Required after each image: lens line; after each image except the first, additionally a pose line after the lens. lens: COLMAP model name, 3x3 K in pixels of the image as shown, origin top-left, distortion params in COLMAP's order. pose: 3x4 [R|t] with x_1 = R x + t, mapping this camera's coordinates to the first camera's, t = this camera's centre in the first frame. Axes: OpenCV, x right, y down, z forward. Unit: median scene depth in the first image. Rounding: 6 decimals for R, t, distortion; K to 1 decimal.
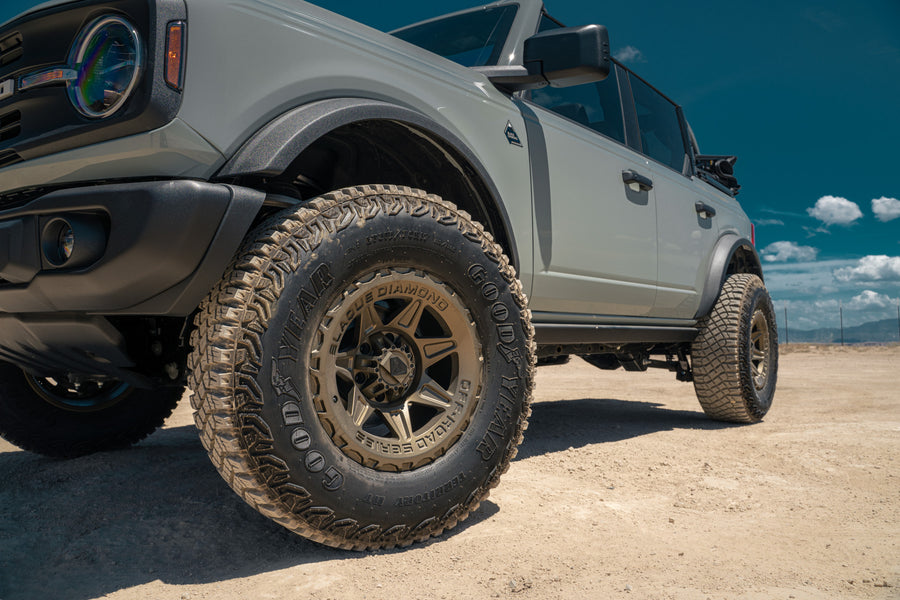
lens RADIAL K [[753.9, 0, 464.6], [0, 753.9, 310.9], [0, 0, 1]] dist [-0.113585, 0.050698]
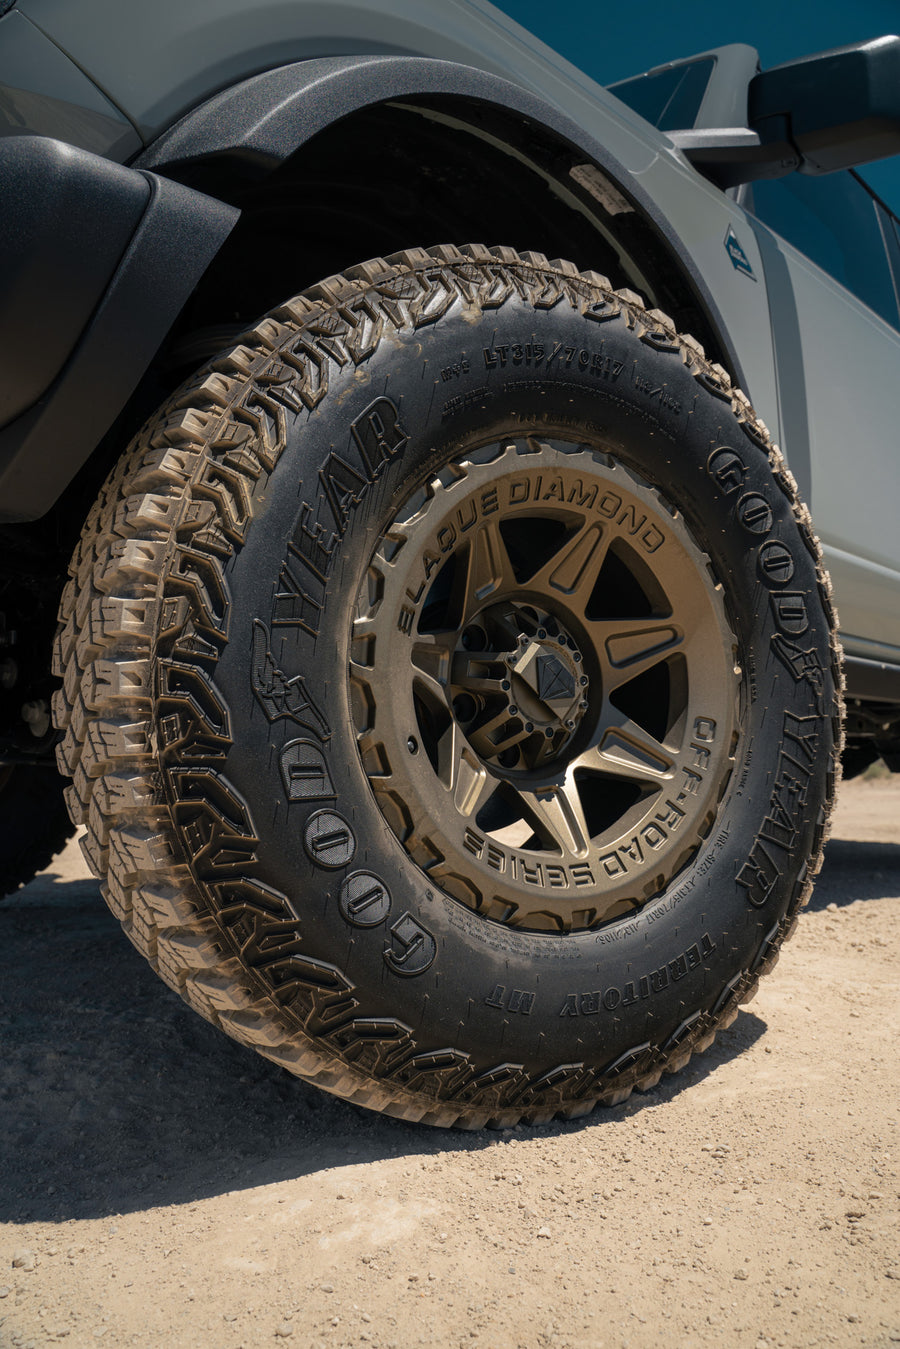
lens RADIAL K [[1130.0, 0, 470.9], [0, 1130.0, 680.1], [0, 0, 1]] dist [-0.113585, 0.050698]
pose [[0.998248, -0.013426, -0.057633, -0.099613], [0.010809, 0.998907, -0.045483, 0.103944], [0.058181, 0.044780, 0.997301, 0.377792]]
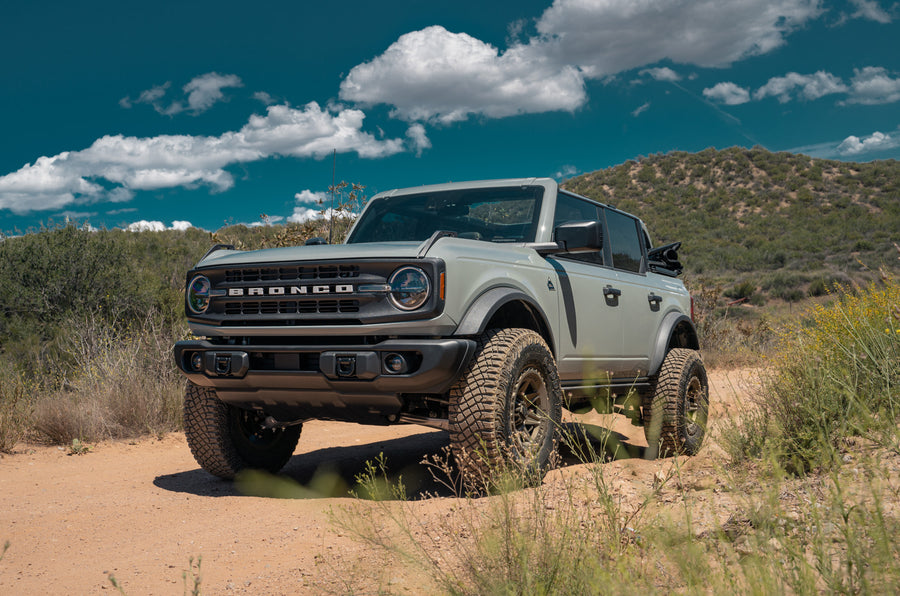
lens RADIAL K [[1098.5, 0, 462.8], [0, 1098.5, 297.0], [0, 0, 1]] dist [0.003741, 0.000000]
pose [[0.990598, 0.010085, 0.136434, -0.690980], [-0.006900, 0.999693, -0.023797, -0.190985], [-0.136632, 0.022632, 0.990363, -2.175881]]
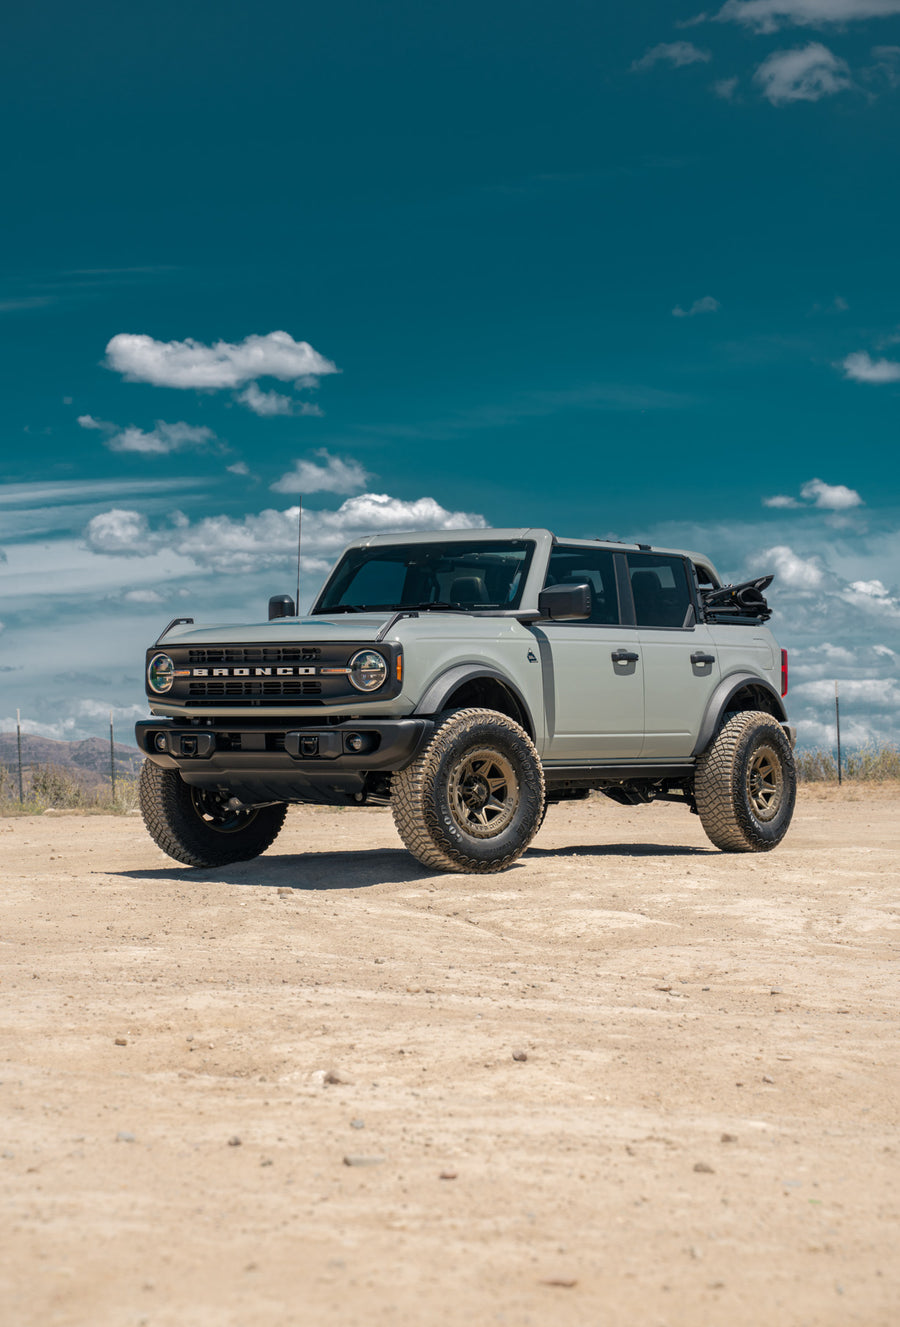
lens RADIAL K [[3509.5, 0, 486.1], [0, 3509.5, 683.3], [0, 0, 1]] dist [0.407389, 0.000000]
pose [[0.998504, -0.007702, 0.054132, -0.633170], [0.006666, 0.999791, 0.019305, -0.444430], [-0.054270, -0.018916, 0.998347, -9.333255]]
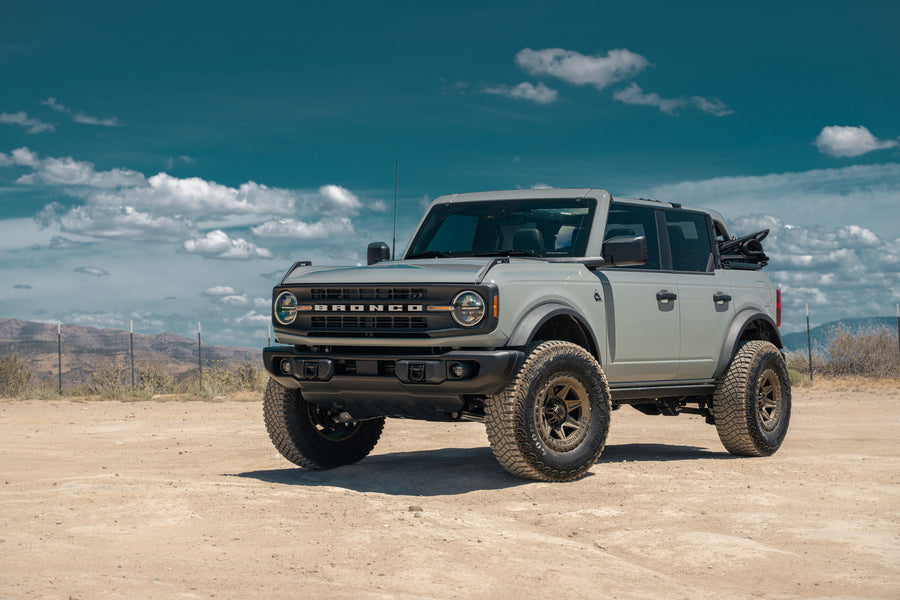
lens RADIAL K [[2210.5, 0, 458.5], [0, 2210.5, 324.1], [0, 0, 1]] dist [0.391605, 0.000000]
pose [[0.996852, 0.000784, 0.079281, -1.050282], [-0.003346, 0.999476, 0.032184, -0.474398], [-0.079215, -0.032348, 0.996333, -6.593736]]
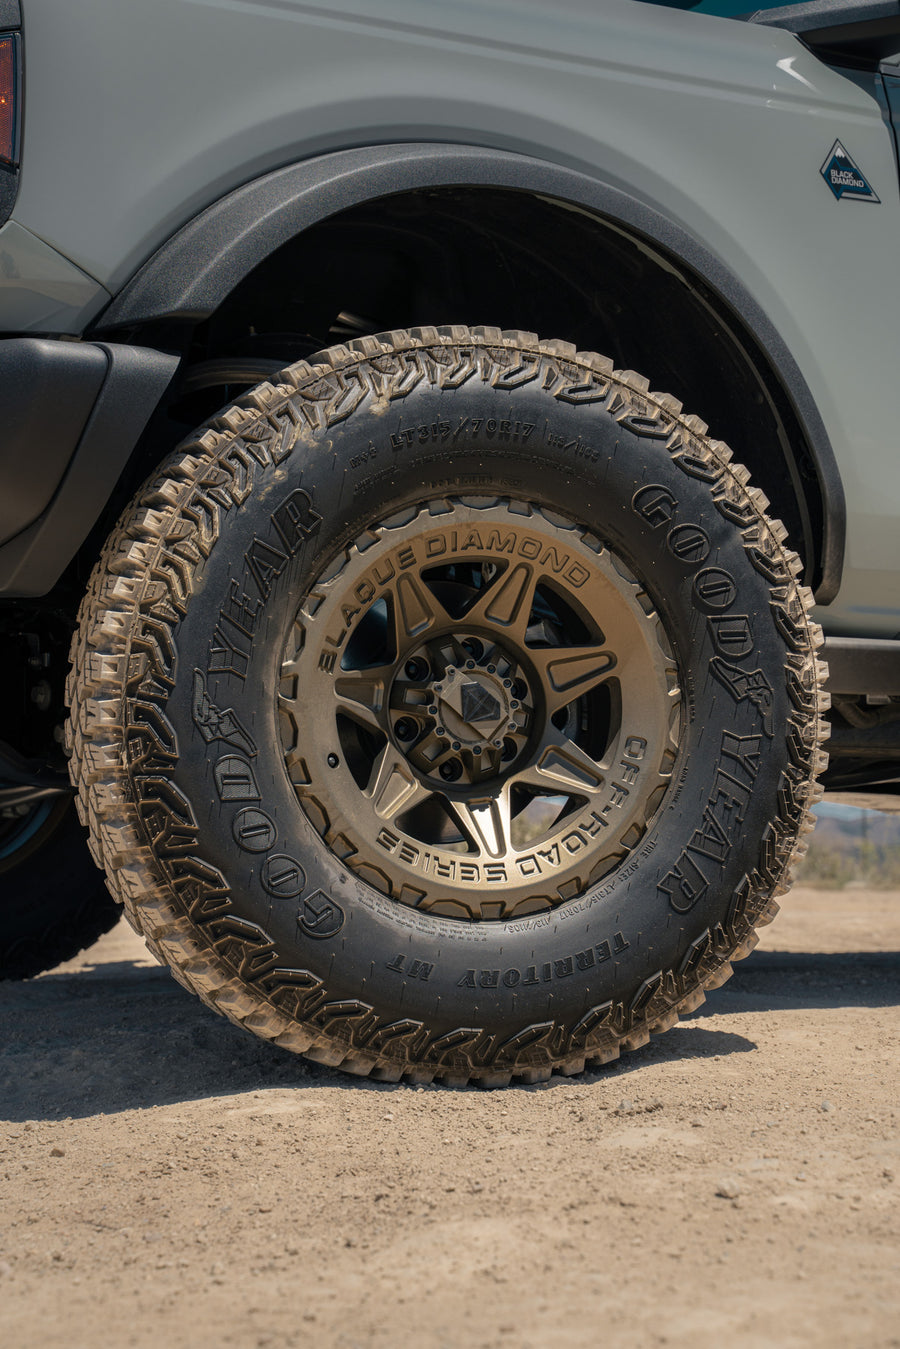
lens RADIAL K [[2799.0, 0, 471.1], [0, 2799.0, 666.4], [0, 0, 1]] dist [0.280893, 0.000000]
pose [[0.947725, -0.026572, -0.317979, 0.478876], [0.013867, 0.999015, -0.042154, 0.126638], [0.318786, 0.035541, 0.947160, -0.696885]]
